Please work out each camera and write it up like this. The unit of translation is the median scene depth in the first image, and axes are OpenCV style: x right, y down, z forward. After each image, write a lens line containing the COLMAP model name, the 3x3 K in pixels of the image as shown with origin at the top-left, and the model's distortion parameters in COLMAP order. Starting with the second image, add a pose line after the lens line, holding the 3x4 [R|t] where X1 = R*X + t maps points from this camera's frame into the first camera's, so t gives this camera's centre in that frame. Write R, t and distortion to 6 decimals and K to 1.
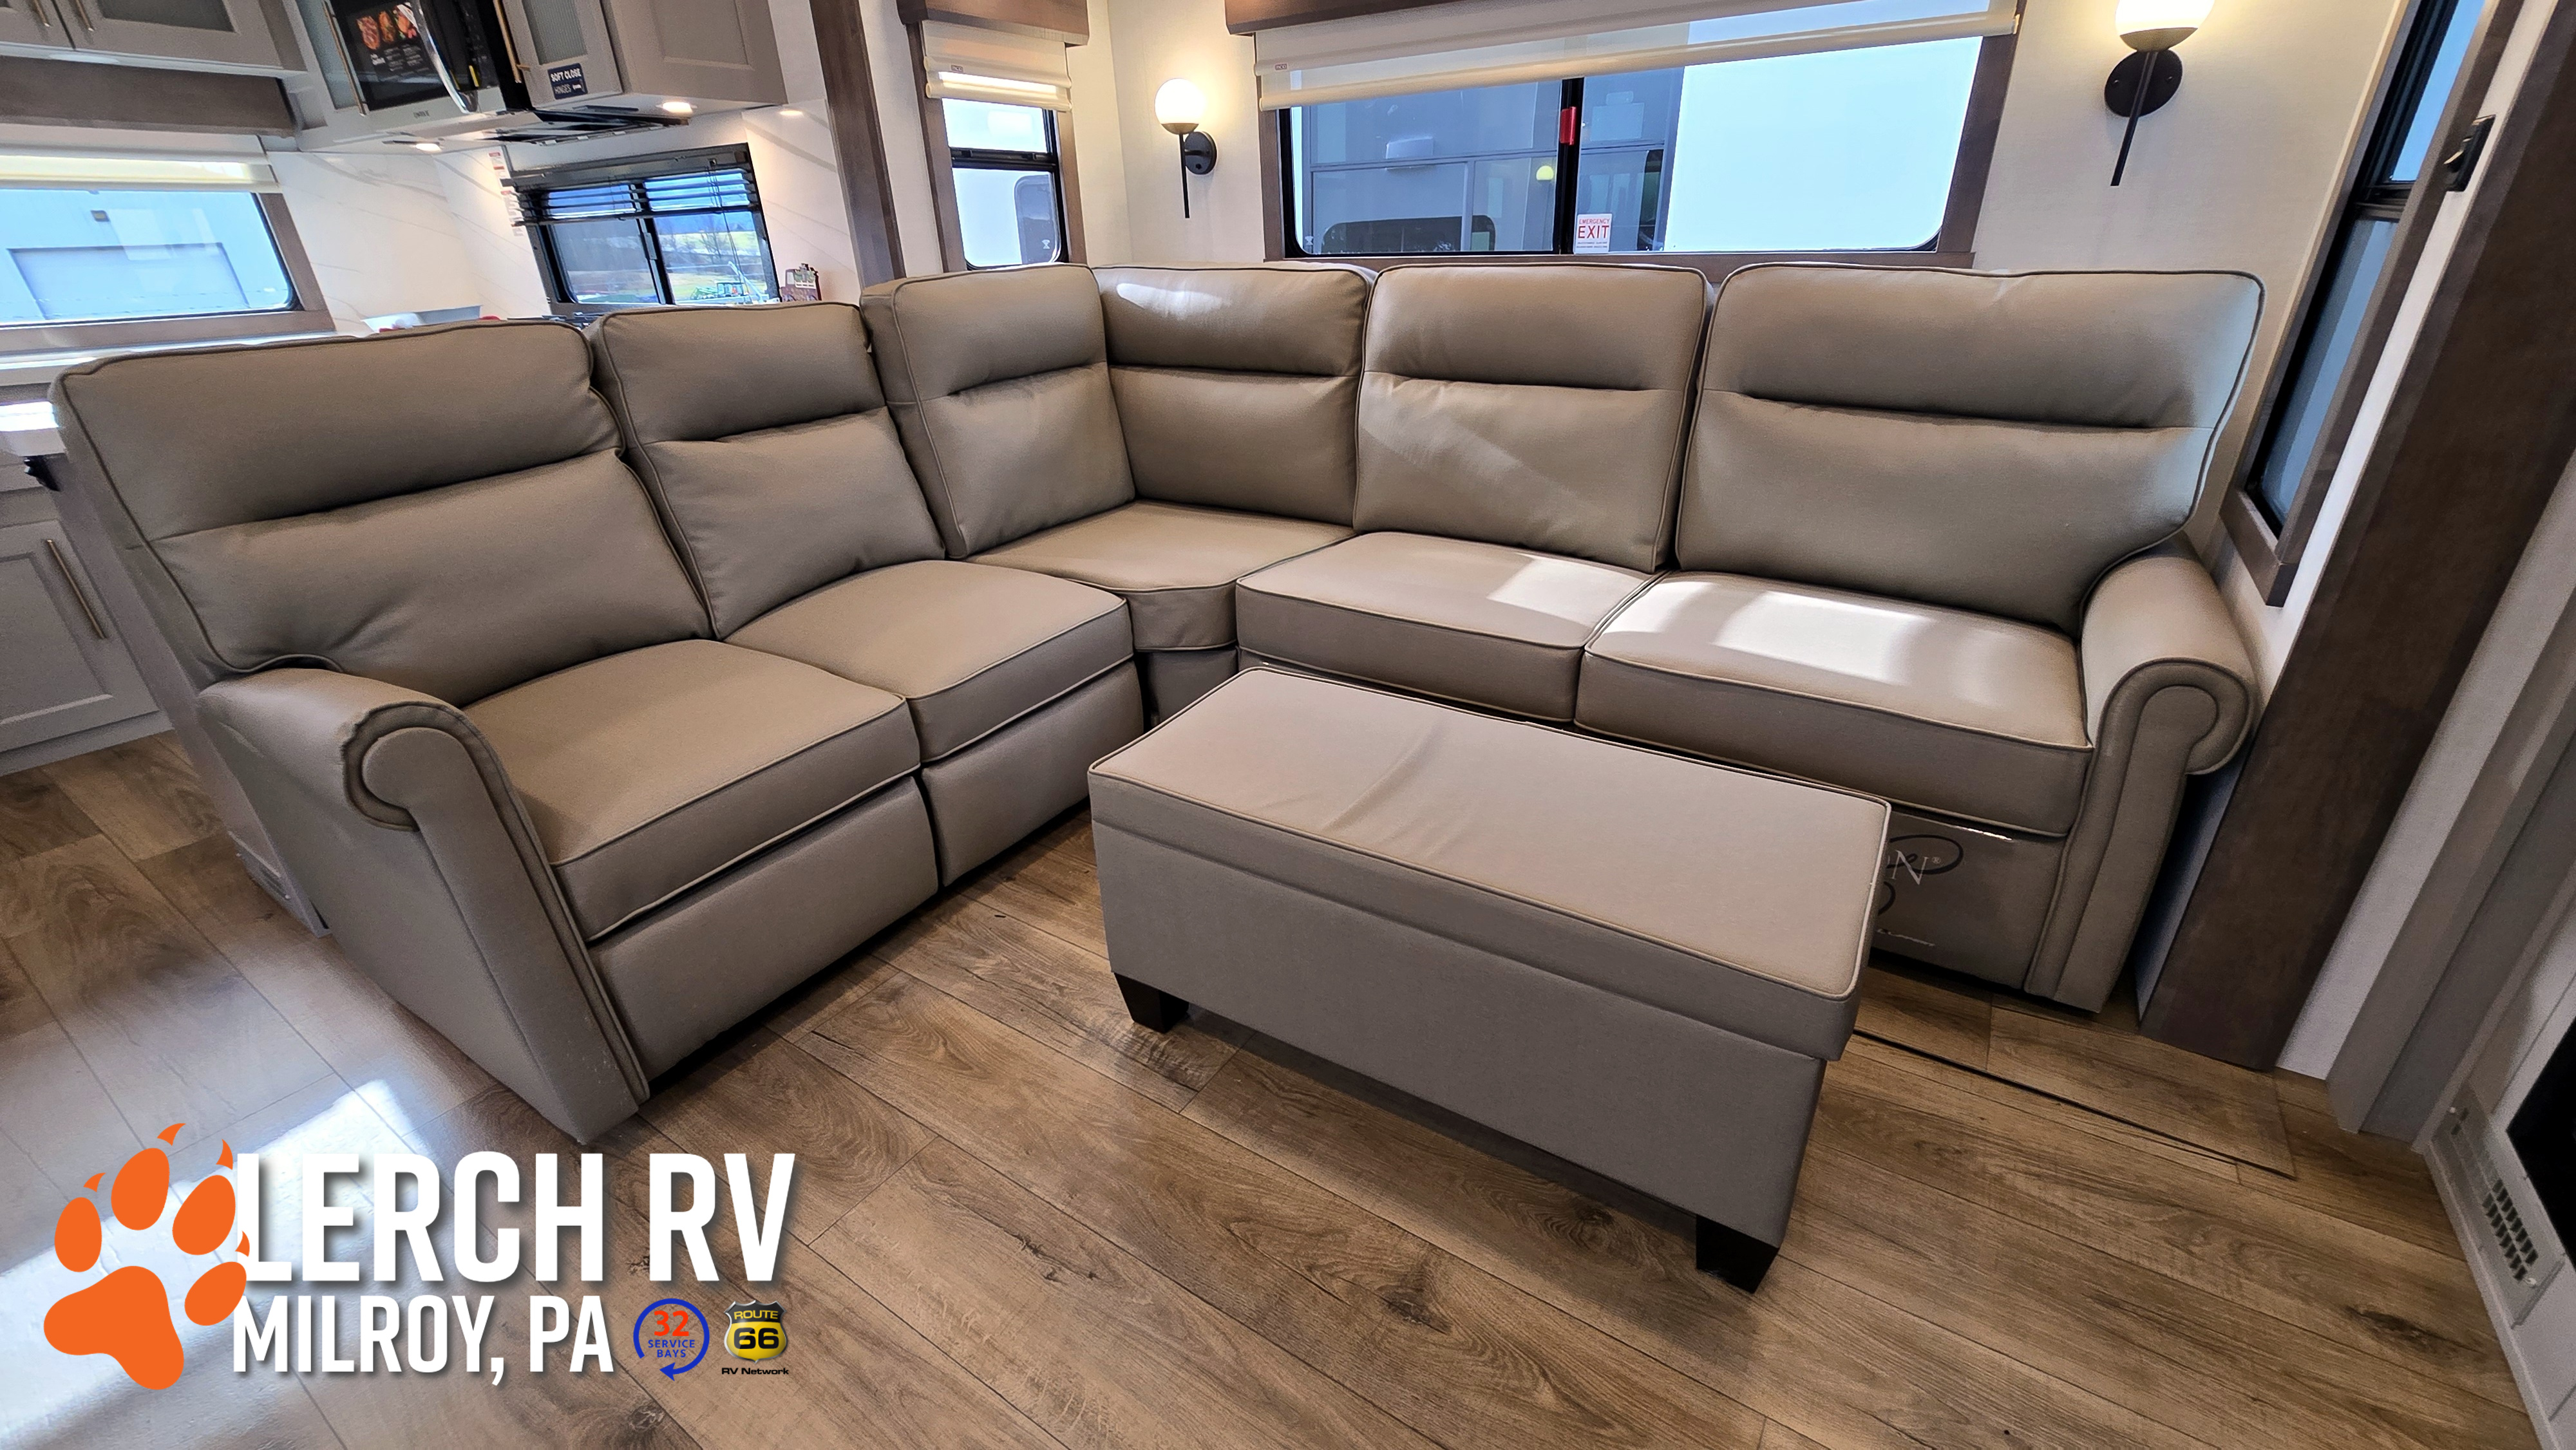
lens RADIAL K [[1048.3, 0, 1290.4], [0, 1048.3, 707.1], [0, 0, 1]] dist [-0.002211, 0.000533]
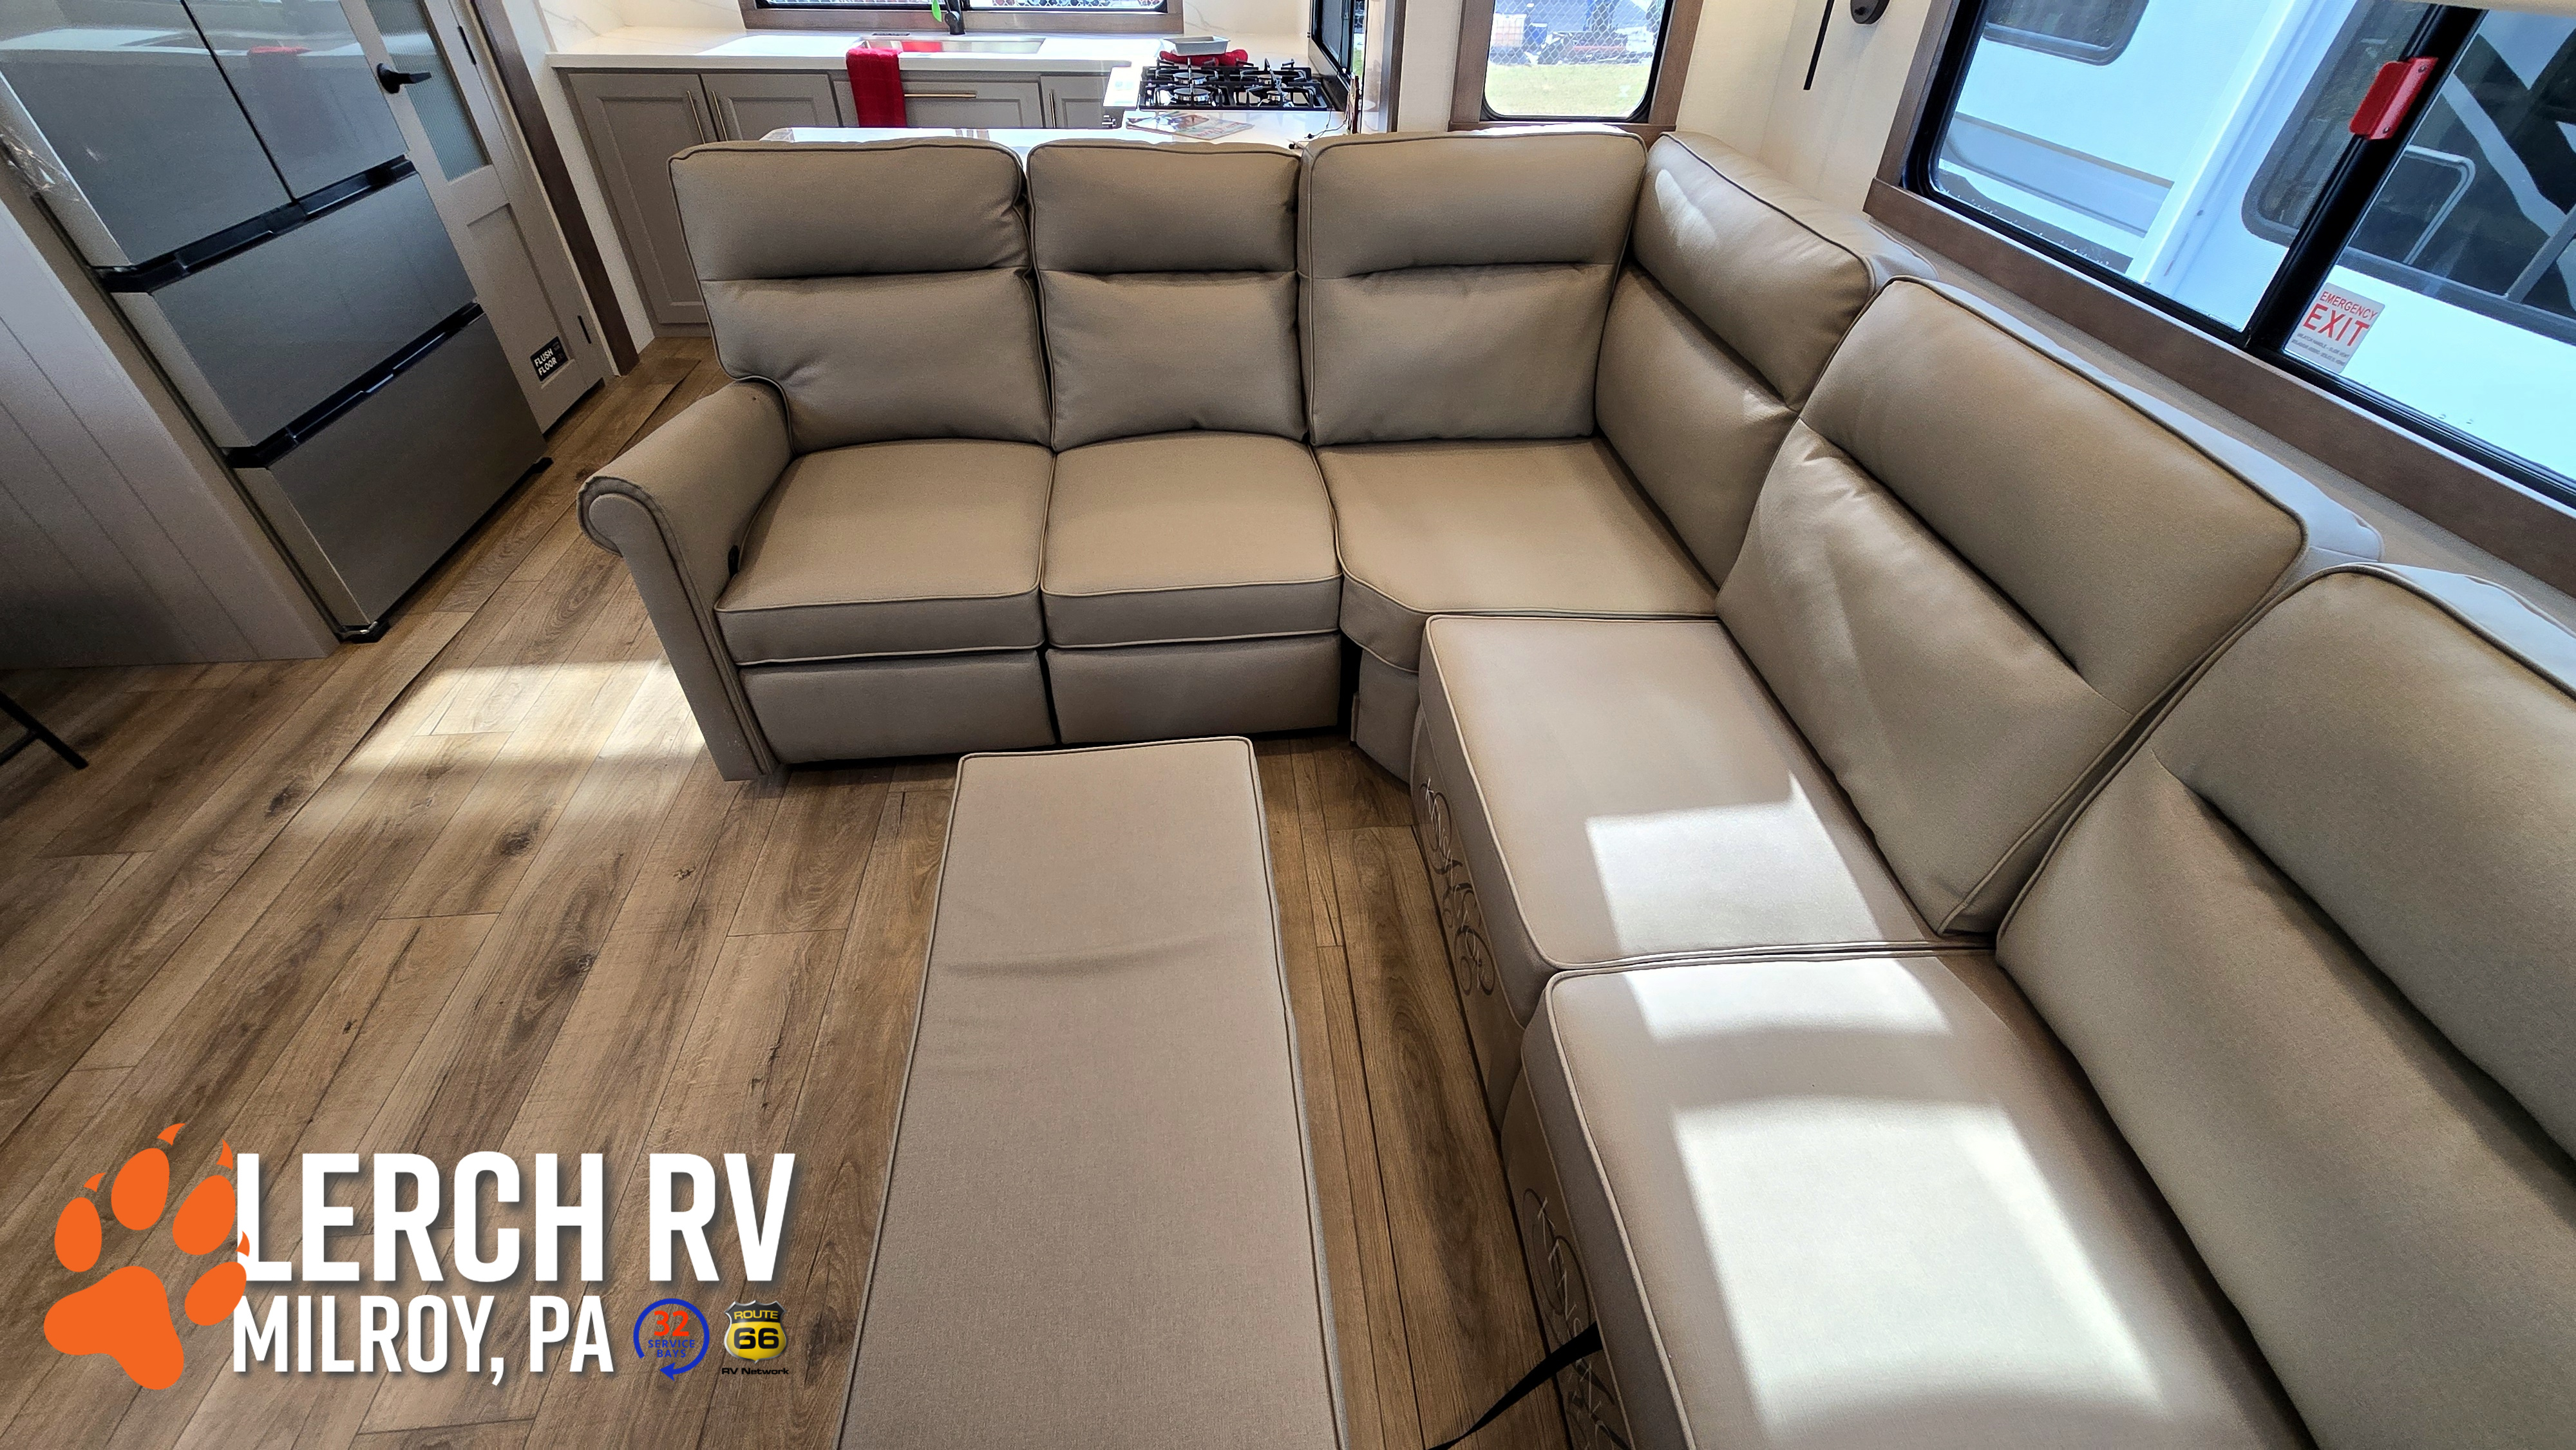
lens RADIAL K [[1048.3, 0, 1290.4], [0, 1048.3, 707.1], [0, 0, 1]] dist [-0.002211, 0.000533]
pose [[0.623117, 0.530272, -0.574923, 0.461683], [-0.362913, 0.847179, 0.388048, -0.398387], [0.692834, -0.033153, 0.720335, 0.370848]]
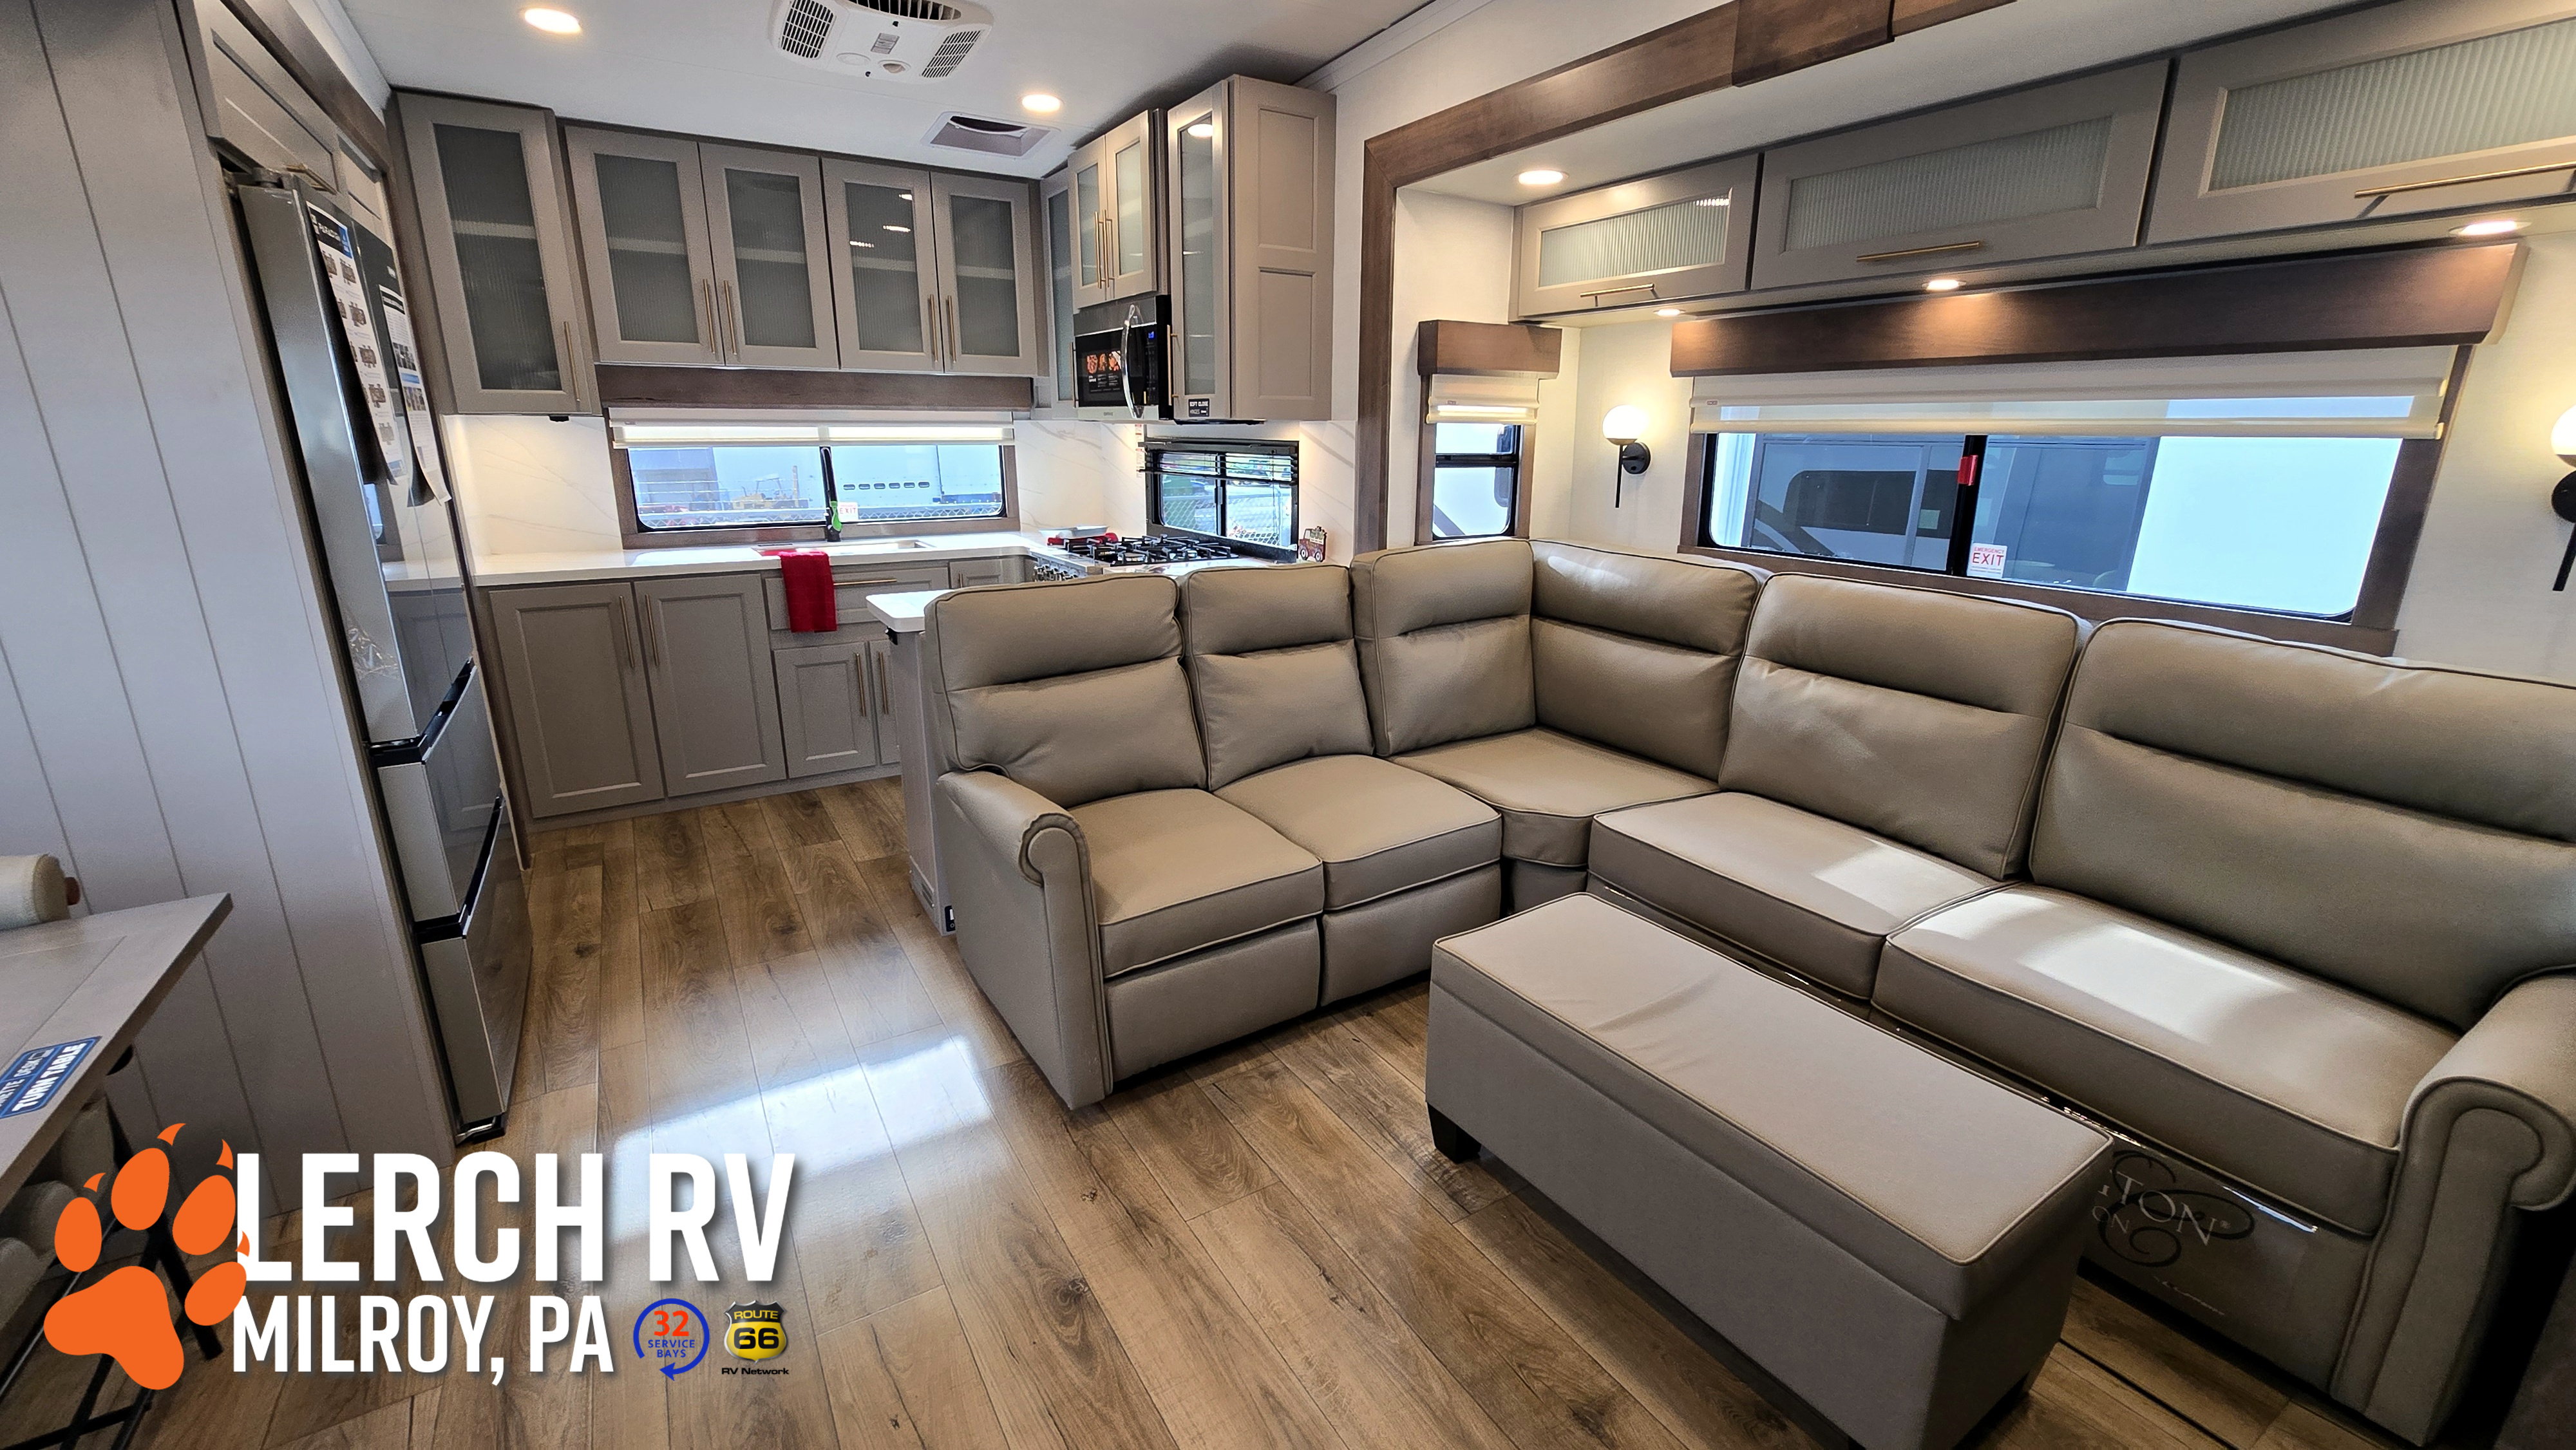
lens RADIAL K [[1048.3, 0, 1290.4], [0, 1048.3, 707.1], [0, 0, 1]] dist [-0.002211, 0.000533]
pose [[0.907431, 0.141833, -0.395541, 0.107484], [-0.204806, 0.971220, -0.121596, -0.027142], [0.366911, 0.191349, 0.910363, -0.299039]]
